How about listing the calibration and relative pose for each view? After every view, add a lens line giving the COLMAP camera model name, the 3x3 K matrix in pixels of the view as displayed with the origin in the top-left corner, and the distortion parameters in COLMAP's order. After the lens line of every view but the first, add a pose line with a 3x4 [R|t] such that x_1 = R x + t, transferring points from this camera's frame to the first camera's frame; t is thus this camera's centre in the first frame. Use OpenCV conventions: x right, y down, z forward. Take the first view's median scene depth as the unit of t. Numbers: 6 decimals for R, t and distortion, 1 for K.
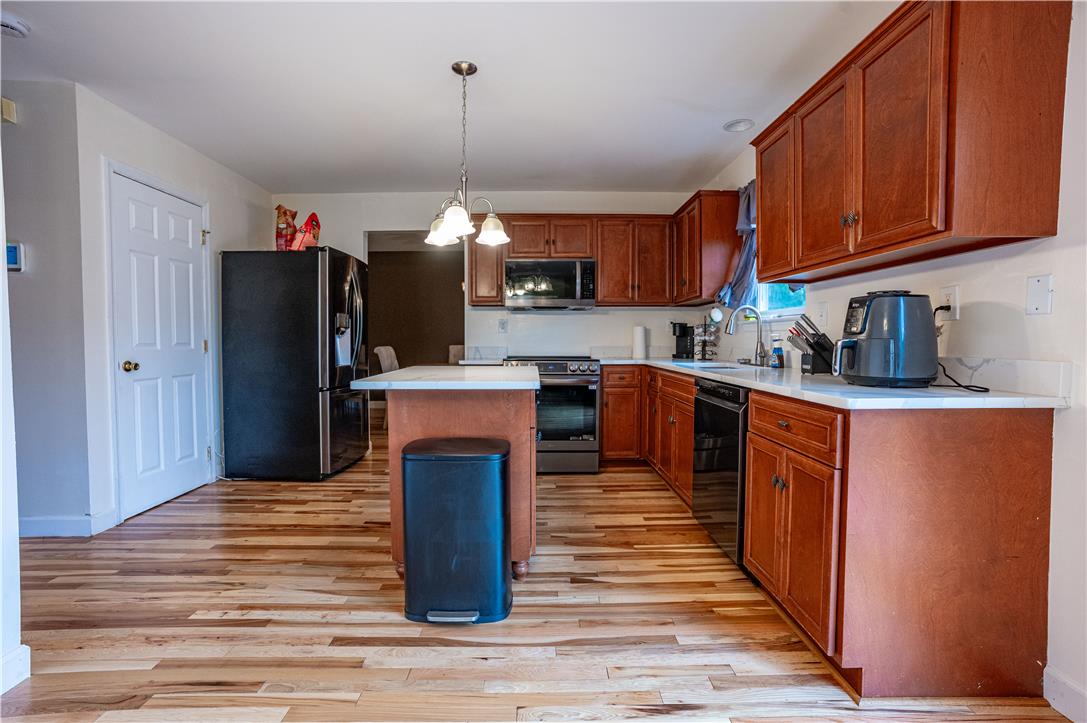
lens RADIAL K [[496.6, 0, 543.4], [0, 496.6, 359.1], [0, 0, 1]] dist [-0.085320, 0.044588]
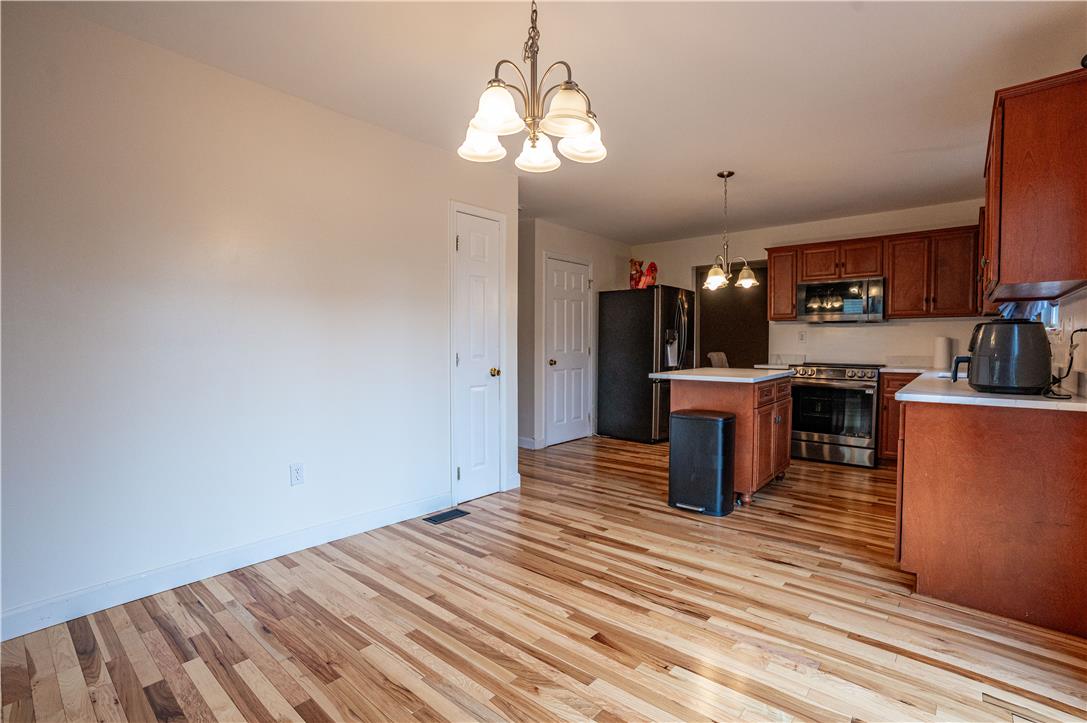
lens RADIAL K [[496.6, 0, 543.4], [0, 496.6, 359.1], [0, 0, 1]] dist [-0.085320, 0.044588]
pose [[0.747006, 0.022198, -0.664446, 0.291321], [-0.026418, 0.999644, 0.003695, -0.002633], [0.664292, 0.014793, 0.747327, -0.348554]]
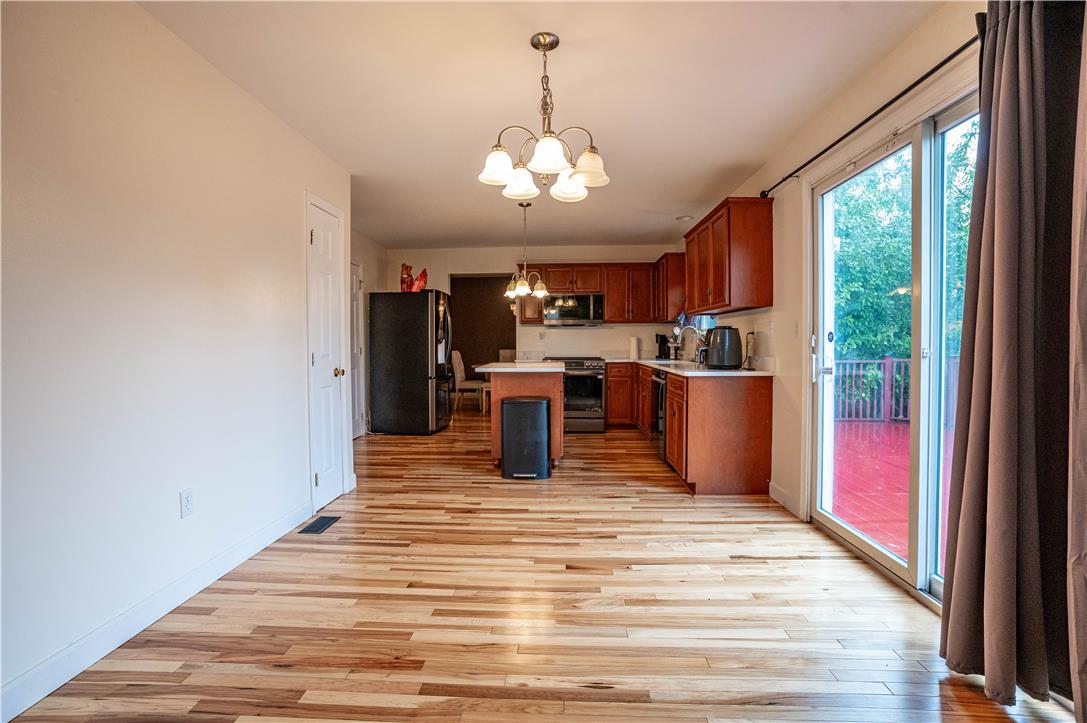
lens RADIAL K [[486.5, 0, 530.9], [0, 486.5, 359.1], [0, 0, 1]] dist [-0.082788, 0.041571]
pose [[0.996275, -0.001699, -0.086214, 0.014797], [0.001212, 0.999983, -0.005702, 0.009968], [0.086222, 0.005576, 0.996260, -0.575005]]
